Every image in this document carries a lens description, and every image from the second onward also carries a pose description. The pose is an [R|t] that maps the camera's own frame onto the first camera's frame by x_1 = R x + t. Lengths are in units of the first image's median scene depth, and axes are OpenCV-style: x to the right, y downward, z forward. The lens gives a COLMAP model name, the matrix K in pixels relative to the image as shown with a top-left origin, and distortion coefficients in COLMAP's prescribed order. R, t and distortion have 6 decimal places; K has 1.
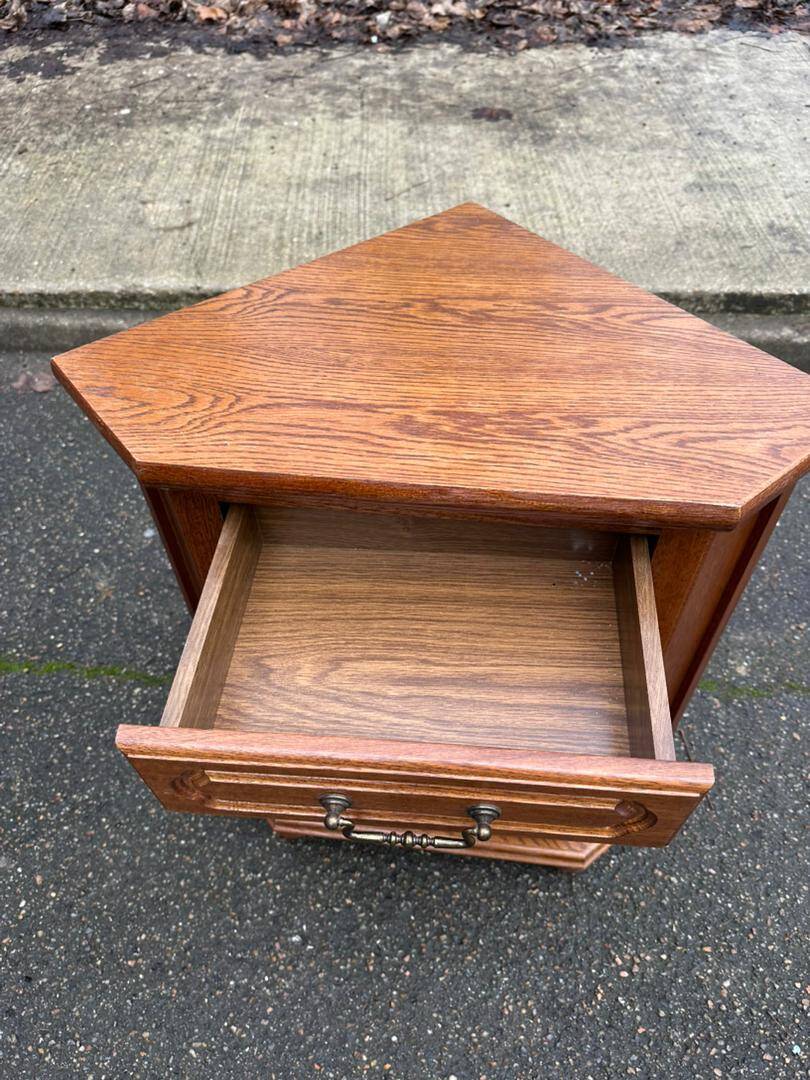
lens RADIAL K [[763.2, 0, 417.5], [0, 763.2, 552.8], [0, 0, 1]] dist [-0.000364, -0.015001]
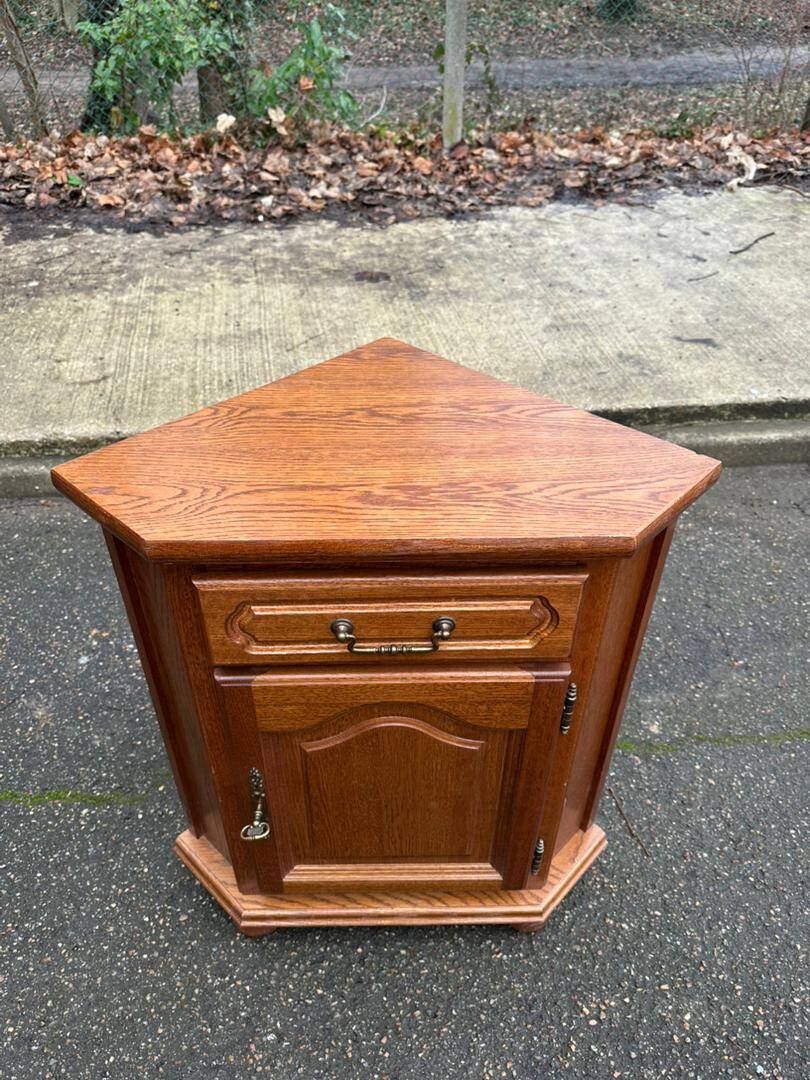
lens RADIAL K [[763.2, 0, 406.3], [0, 763.2, 547.3], [0, 0, 1]] dist [-0.000364, -0.015001]
pose [[0.989249, -0.074804, 0.125659, -0.060207], [0.096695, 0.979212, -0.178309, 0.072971], [-0.109708, 0.188542, 0.975918, -0.104943]]
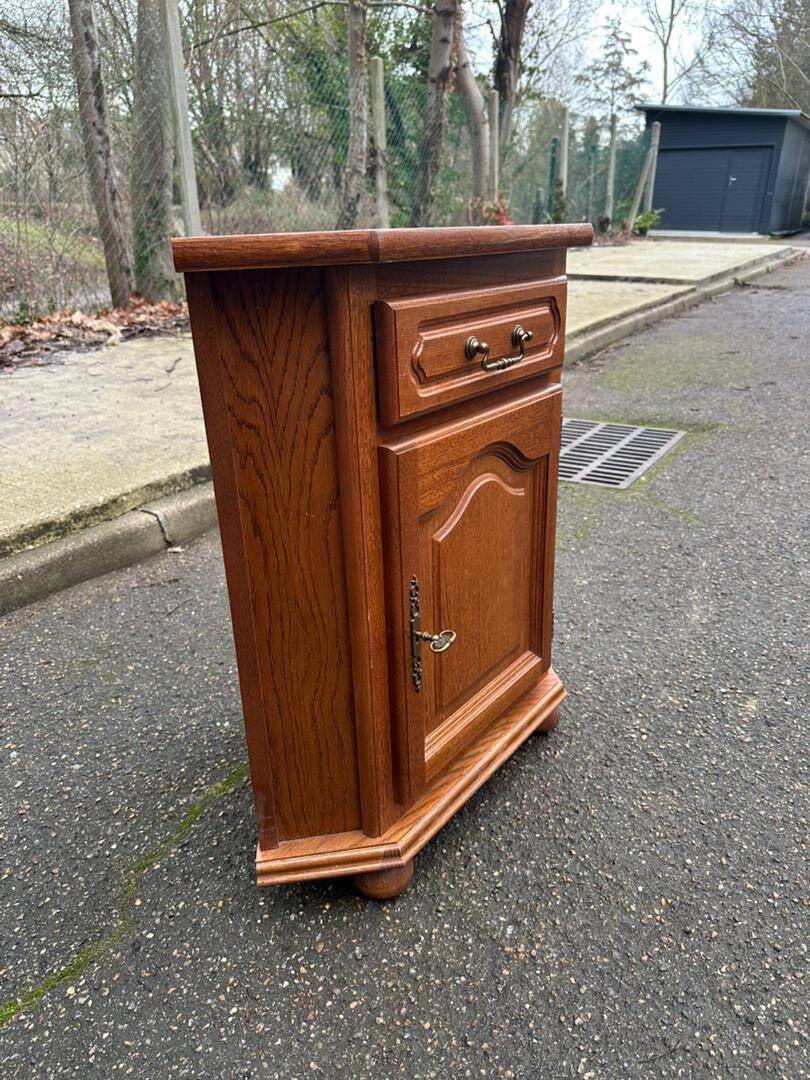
lens RADIAL K [[763.2, 0, 408.0], [0, 763.2, 542.6], [0, 0, 1]] dist [-0.000364, -0.015001]
pose [[0.501629, -0.331141, 0.799196, -0.739688], [0.669345, 0.733829, -0.116070, 0.203740], [-0.548038, 0.593162, 0.589757, 0.290338]]
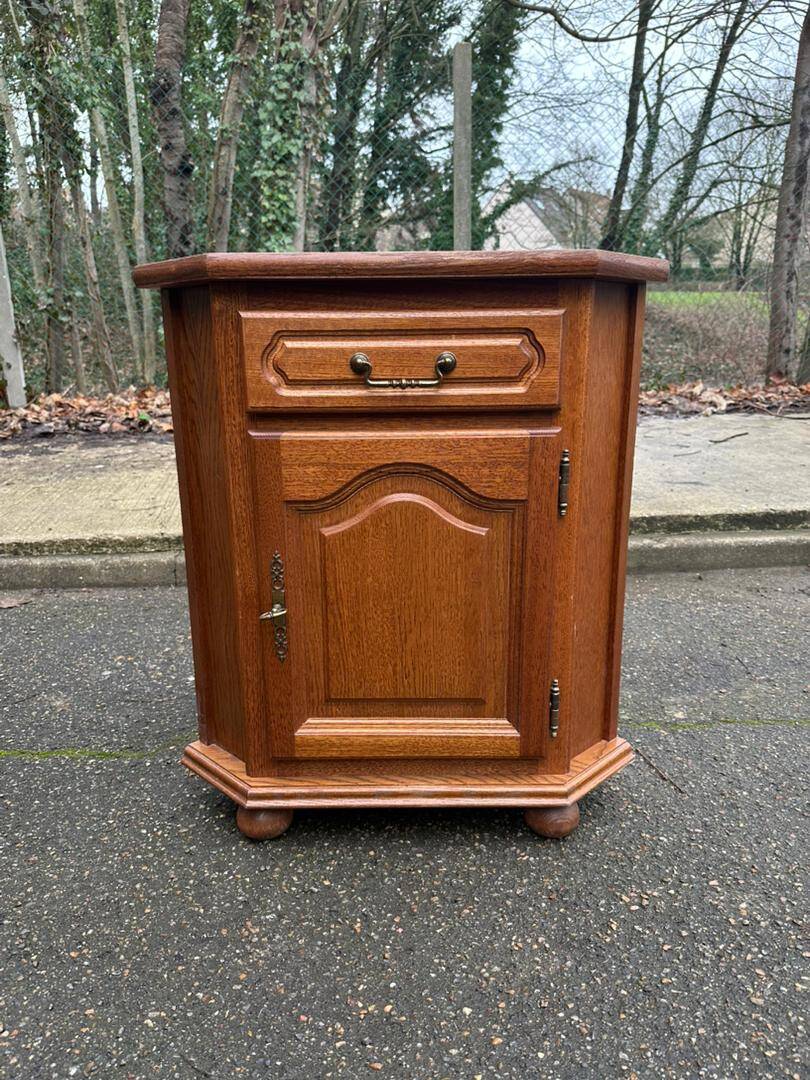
lens RADIAL K [[763.2, 0, 405.3], [0, 763.2, 542.0], [0, 0, 1]] dist [-0.000364, -0.015001]
pose [[0.992799, -0.032241, 0.115373, -0.089476], [0.091555, 0.825312, -0.557205, 0.638509], [-0.077254, 0.563755, 0.822321, 0.017026]]
